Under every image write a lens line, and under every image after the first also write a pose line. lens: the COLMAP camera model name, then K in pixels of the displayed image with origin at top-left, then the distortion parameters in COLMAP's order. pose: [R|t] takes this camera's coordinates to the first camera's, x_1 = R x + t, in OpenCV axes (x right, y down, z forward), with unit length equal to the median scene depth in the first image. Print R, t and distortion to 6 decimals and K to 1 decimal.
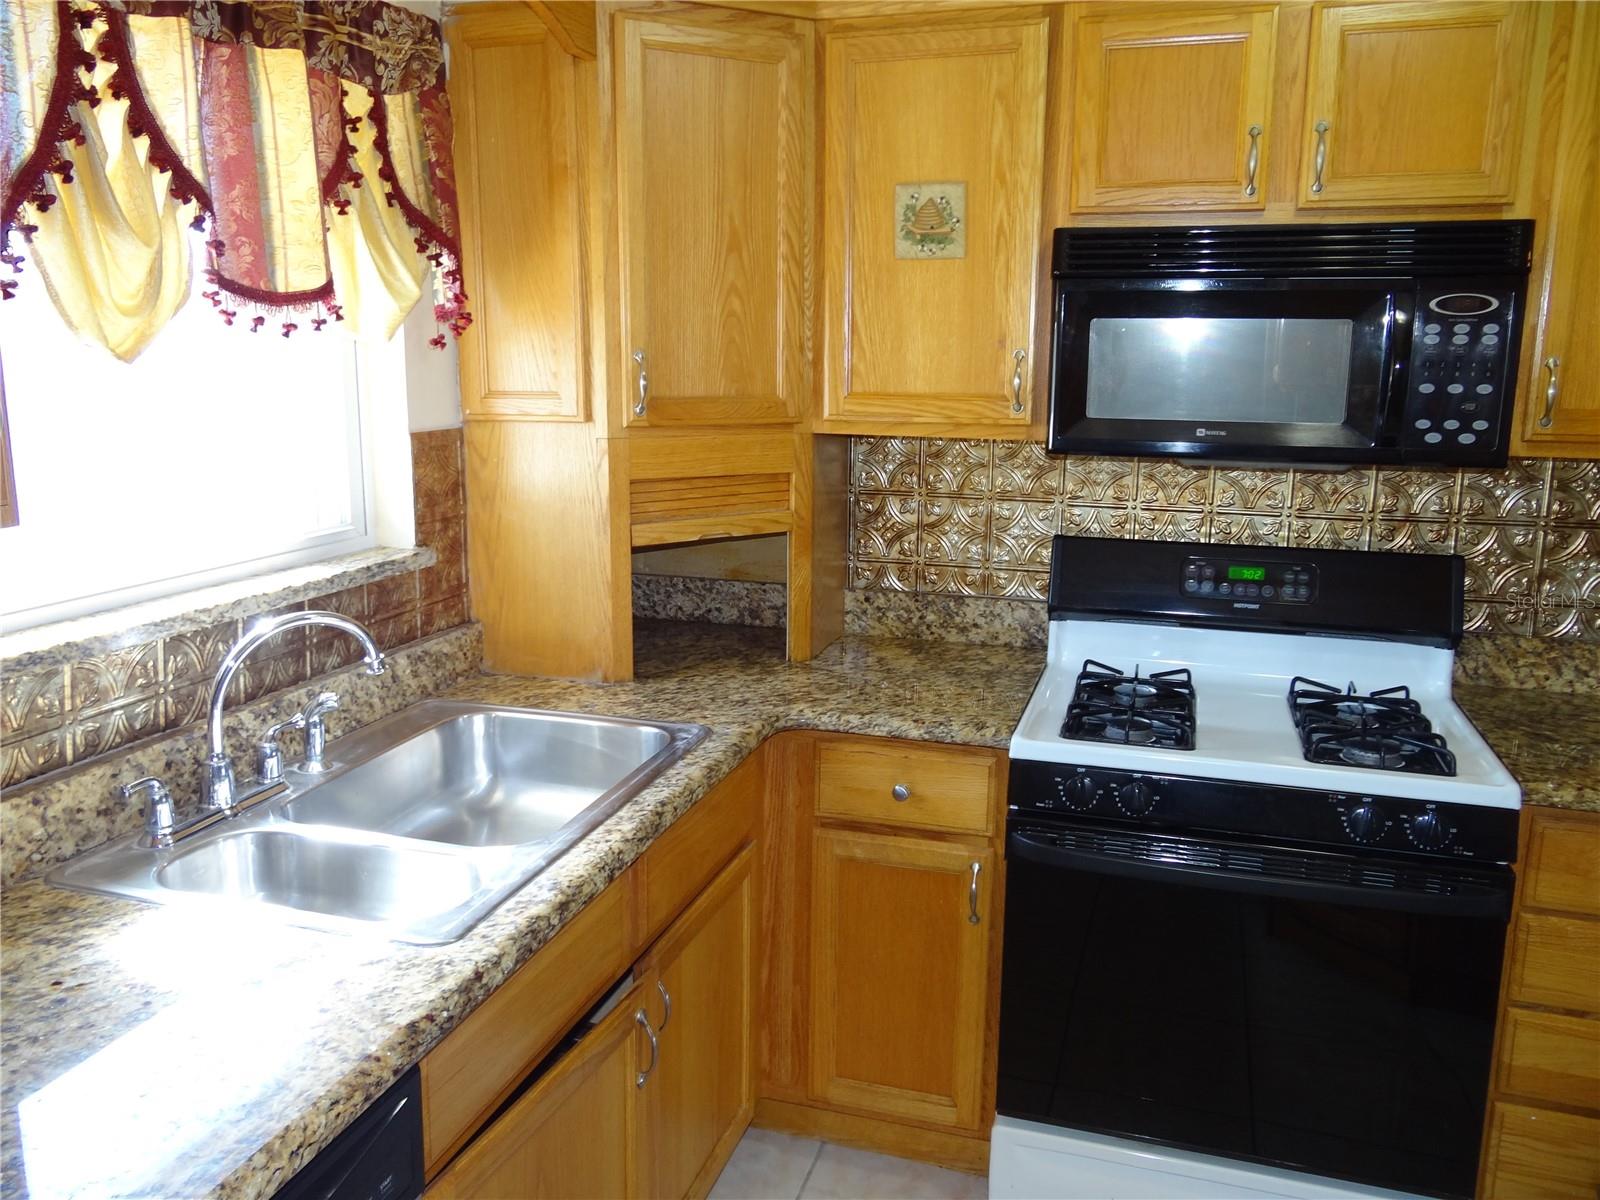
lens RADIAL K [[1257.7, 0, 800.0], [0, 1257.7, 600.0], [0, 0, 1]] dist [0.005086, 0.006192]
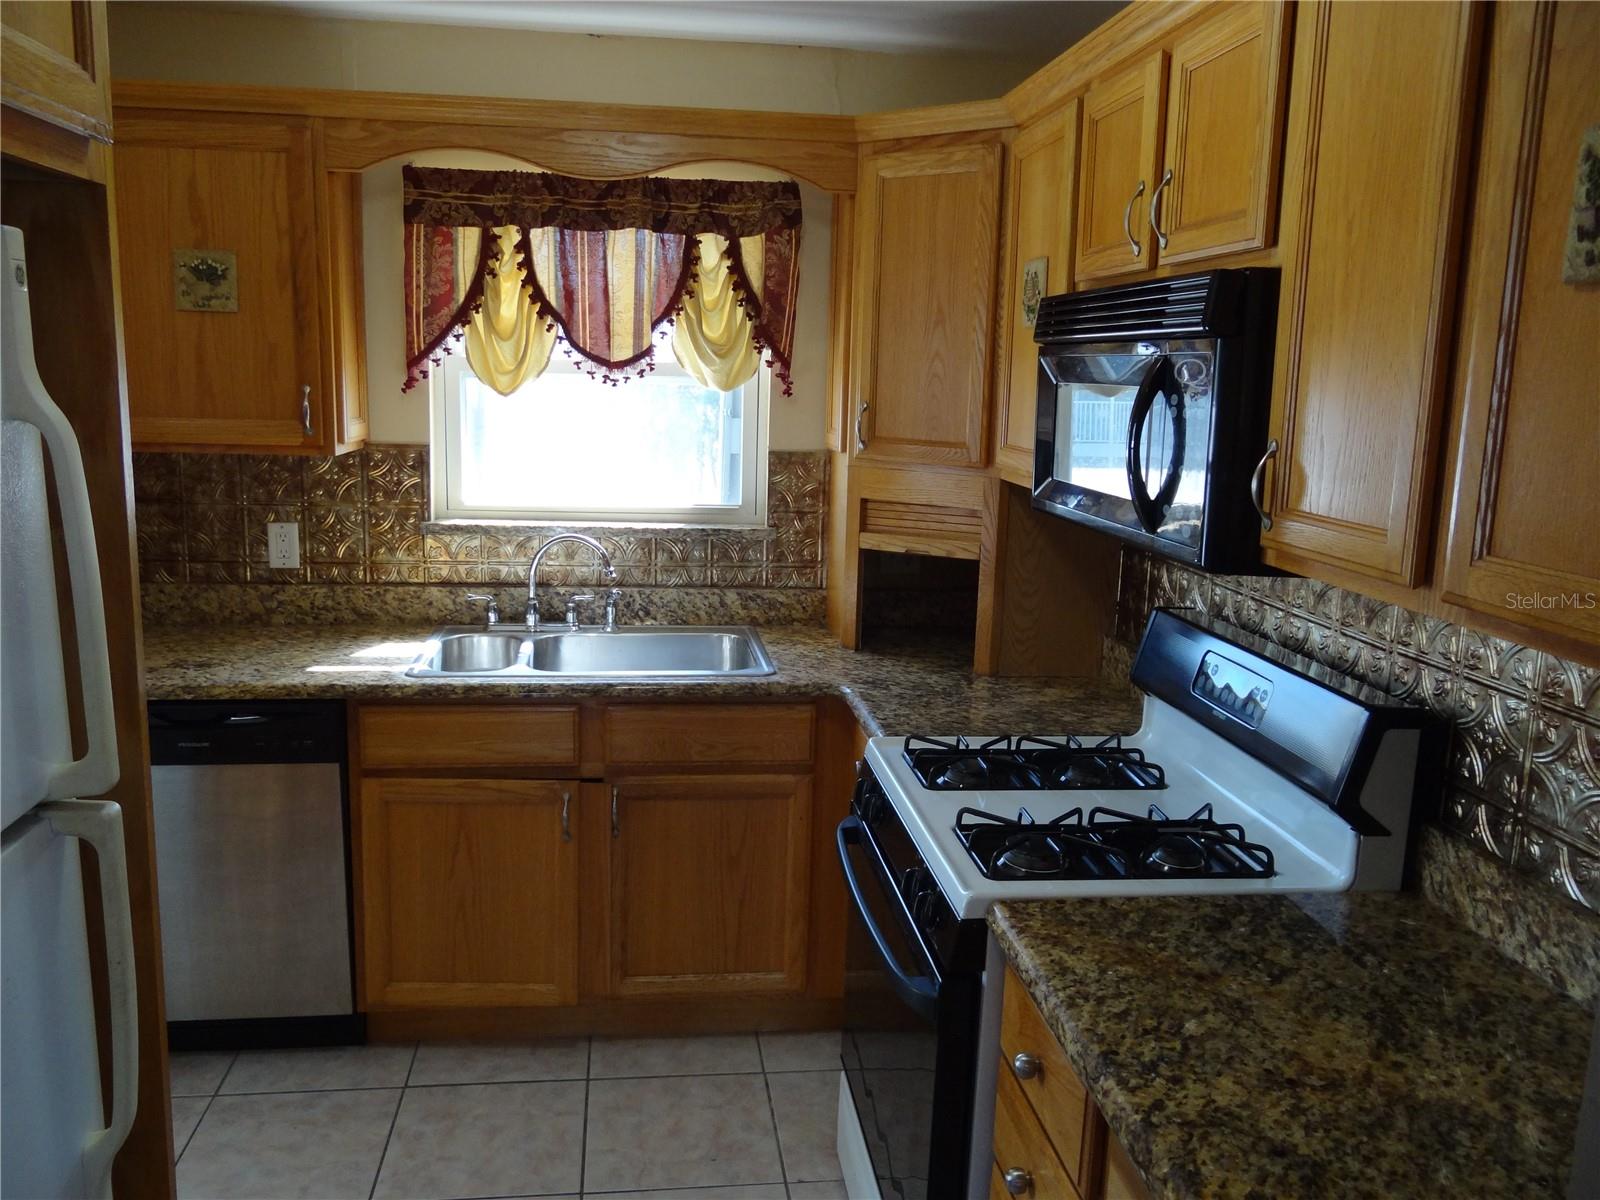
lens RADIAL K [[1264.1, 0, 795.2], [0, 1264.1, 595.0], [0, 0, 1]] dist [0.006212, 0.000805]
pose [[0.413338, 0.163890, -0.895708, 1.060980], [-0.205311, 0.975113, 0.083675, -0.093708], [0.887130, 0.149312, 0.436699, 0.373998]]
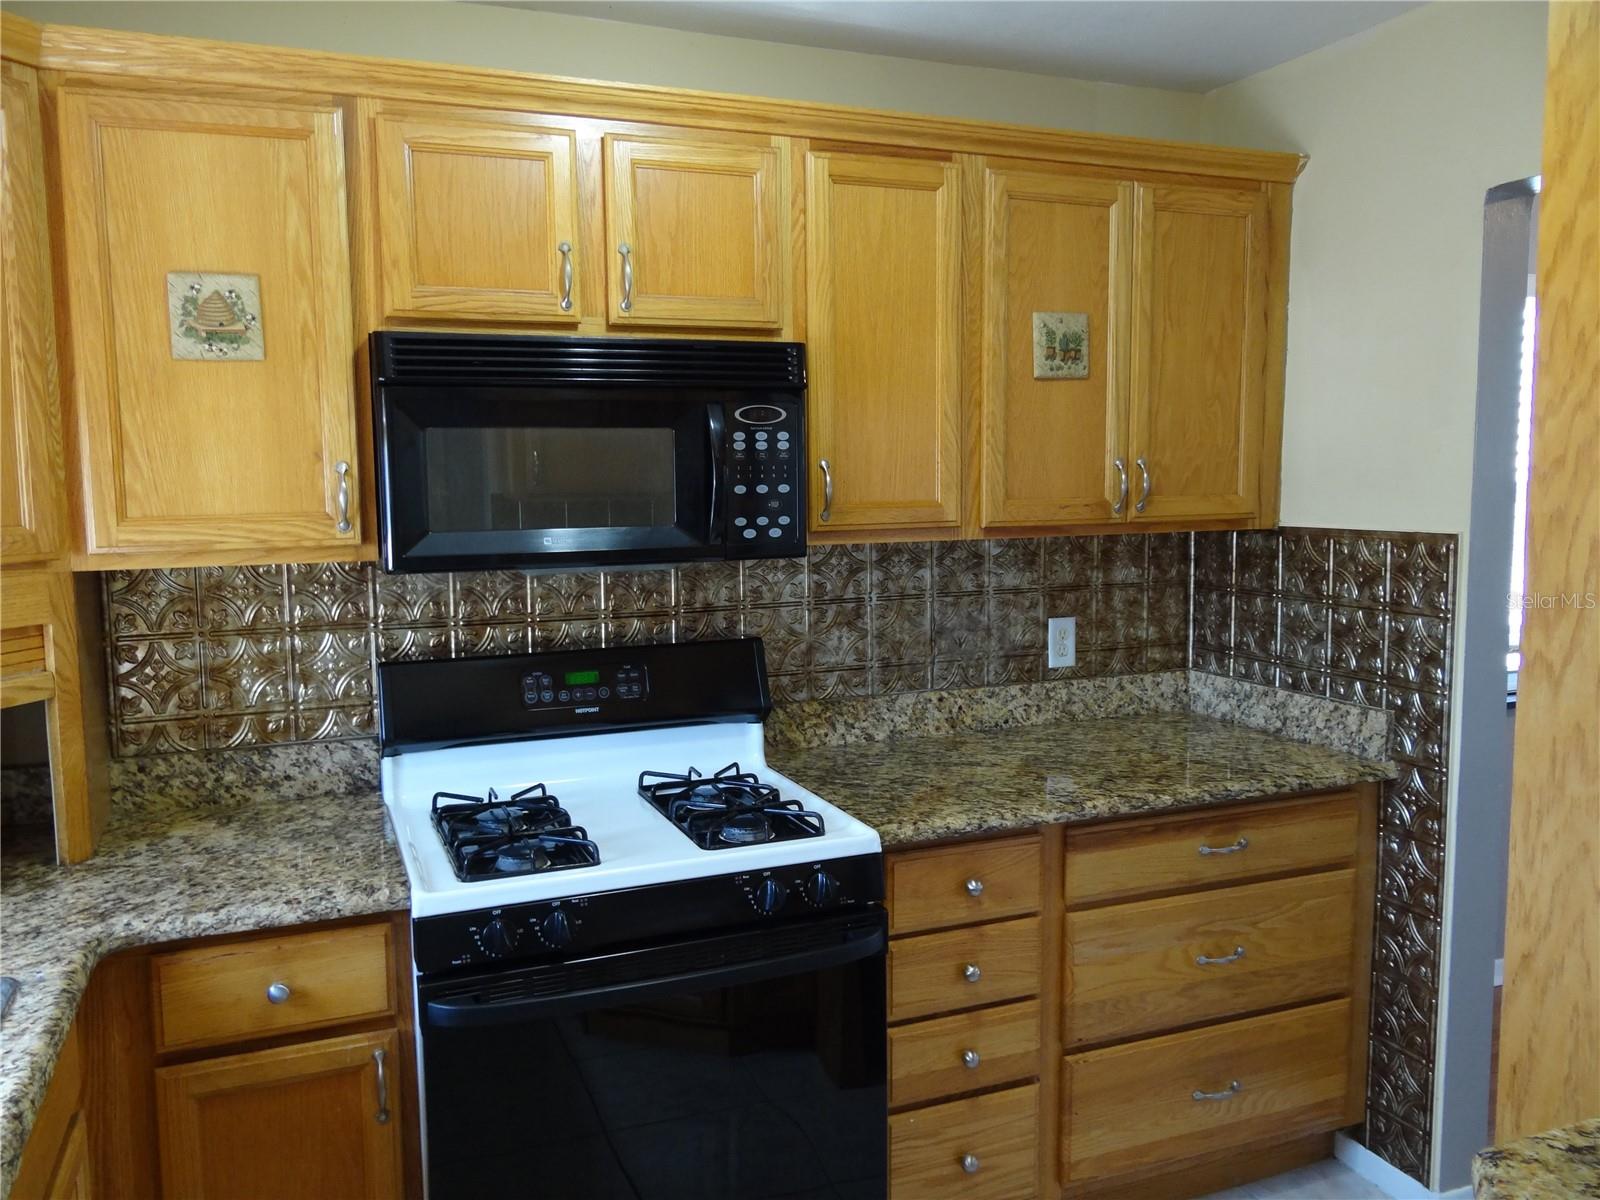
lens RADIAL K [[1252.5, 0, 795.3], [0, 1252.5, 599.8], [0, 0, 1]] dist [-0.000733, -0.016782]
pose [[0.773564, -0.087427, 0.627658, -0.145313], [0.143111, 0.988953, -0.038627, -0.021241], [-0.617347, 0.119705, 0.777530, 0.118060]]
